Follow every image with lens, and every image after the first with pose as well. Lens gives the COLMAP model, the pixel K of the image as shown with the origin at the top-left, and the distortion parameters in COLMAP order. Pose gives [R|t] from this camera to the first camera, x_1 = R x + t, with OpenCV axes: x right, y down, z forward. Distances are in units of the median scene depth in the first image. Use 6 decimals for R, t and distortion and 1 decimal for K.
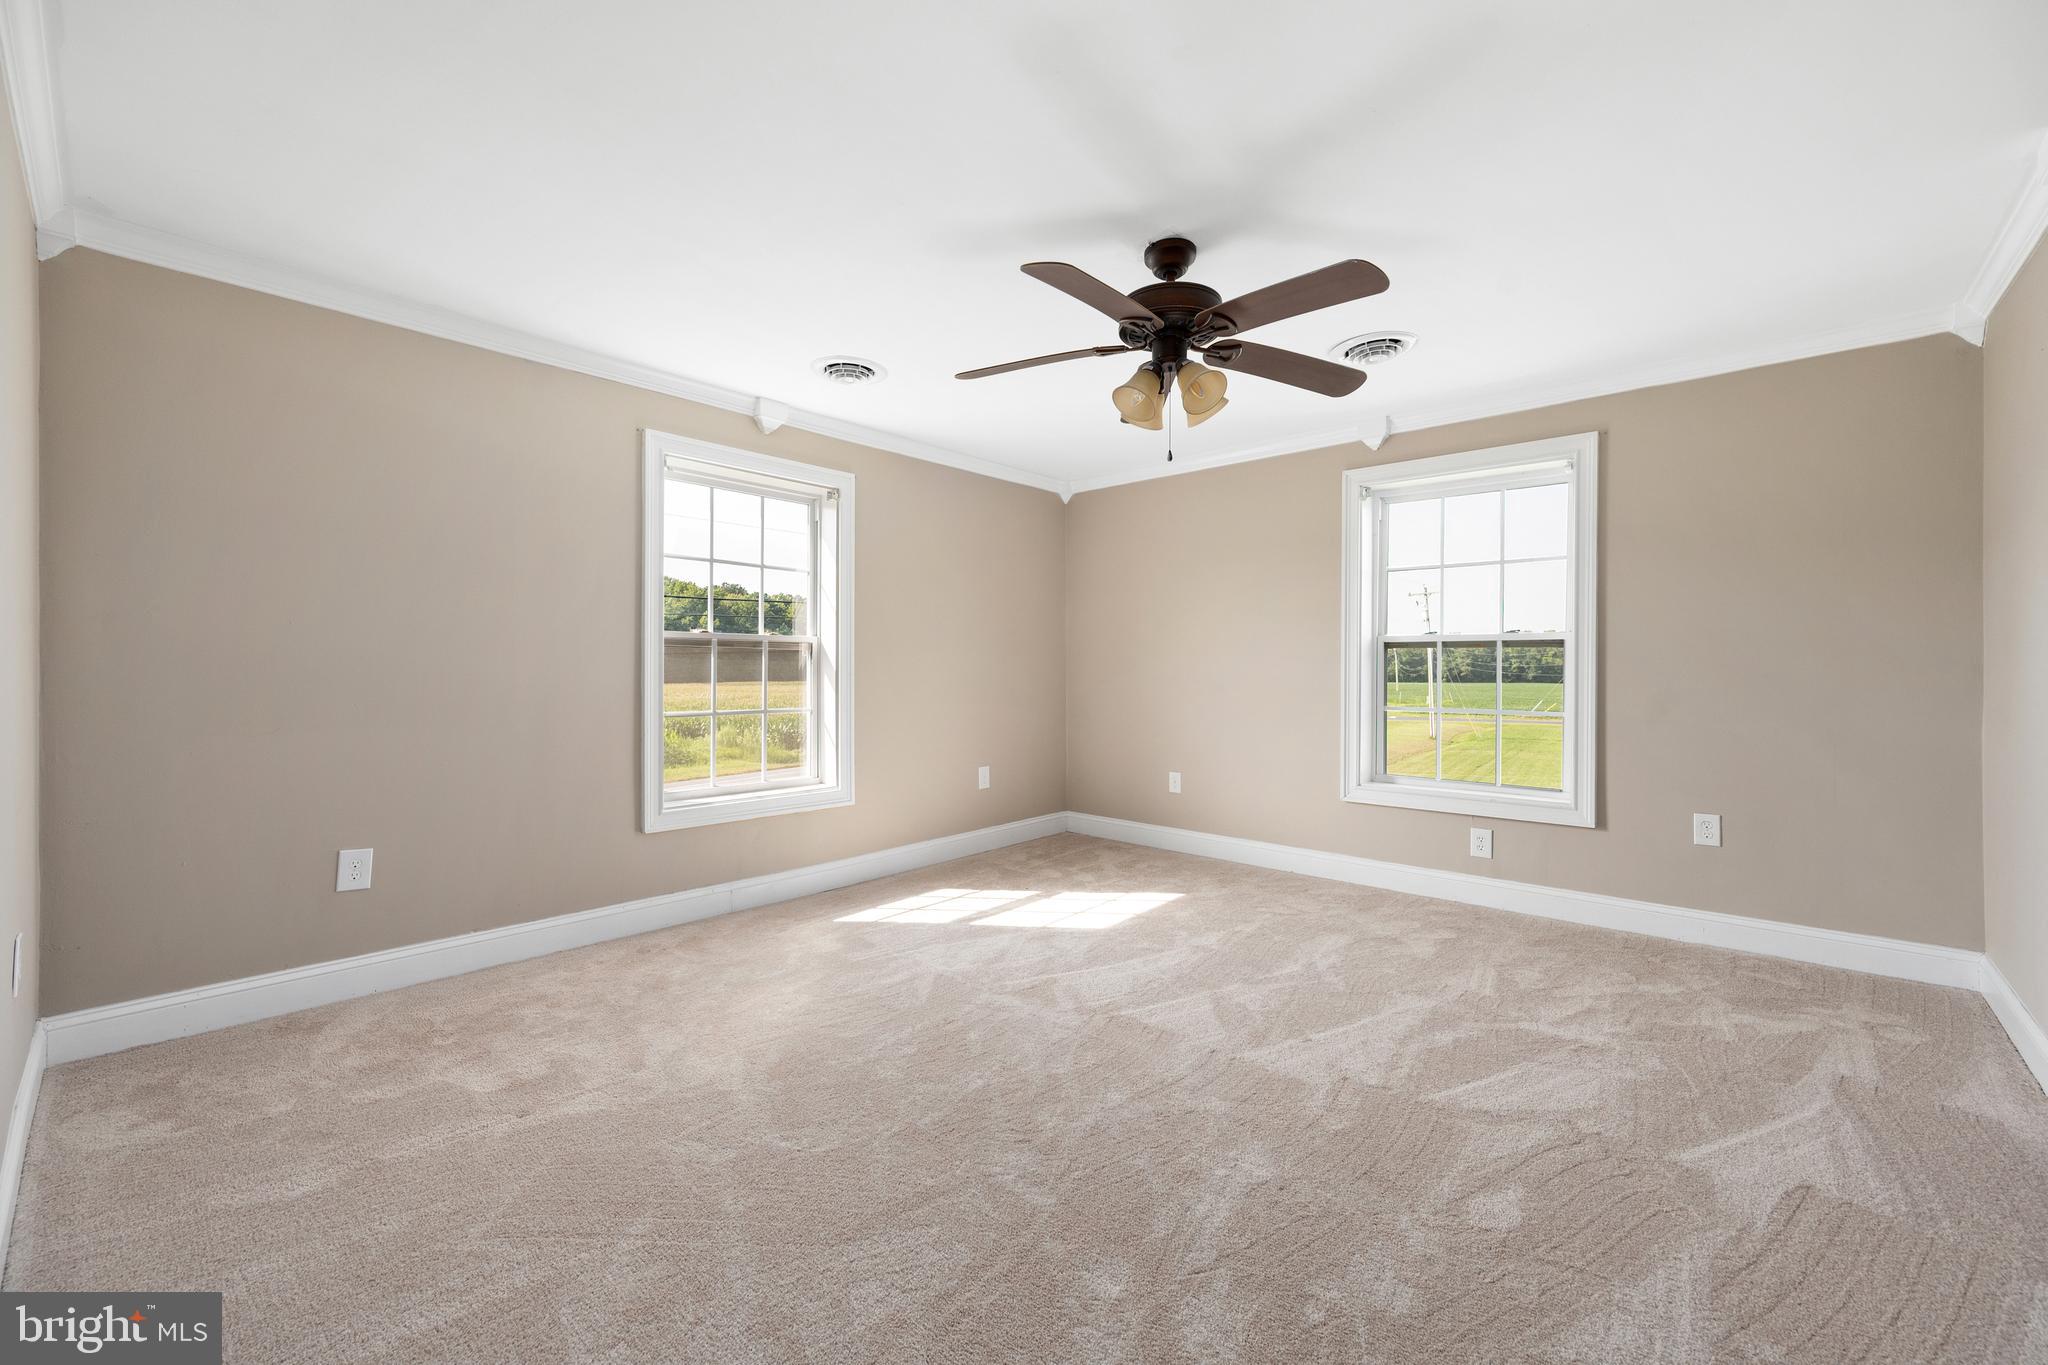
lens RADIAL K [[833.5, 0, 1022.1], [0, 833.5, 676.4], [0, 0, 1]] dist [0.004417, 0.001053]
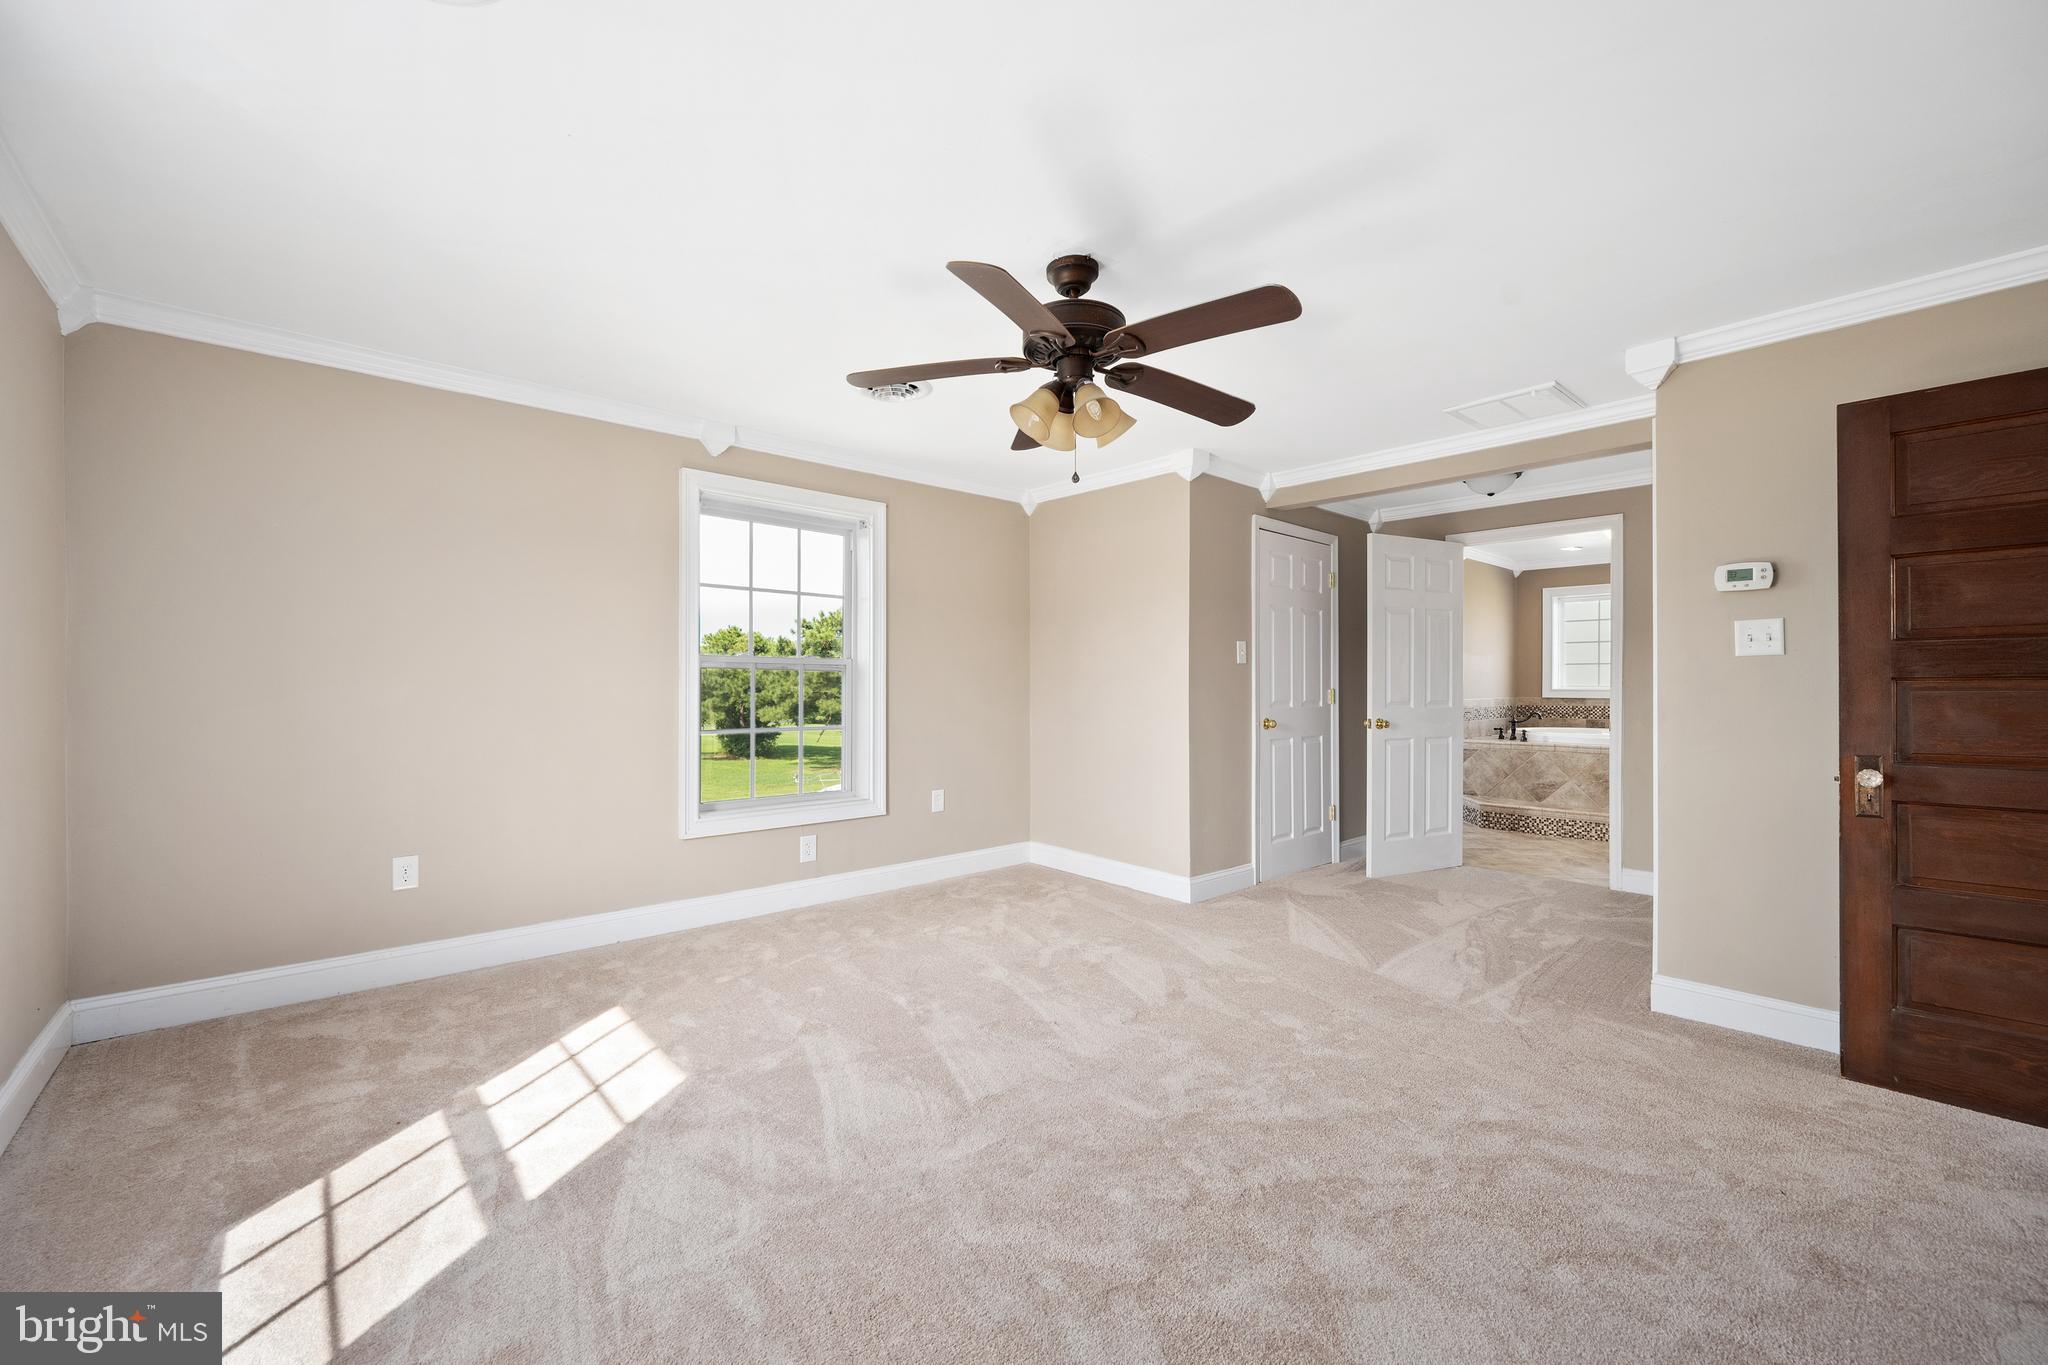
lens RADIAL K [[833.5, 0, 1024.1], [0, 833.5, 681.8], [0, 0, 1]] dist [0.004417, 0.001053]
pose [[0.093159, 0.002703, 0.995648, -0.526932], [0.009232, 0.999951, -0.003579, -0.013359], [-0.995608, 0.009525, 0.093130, 0.630815]]
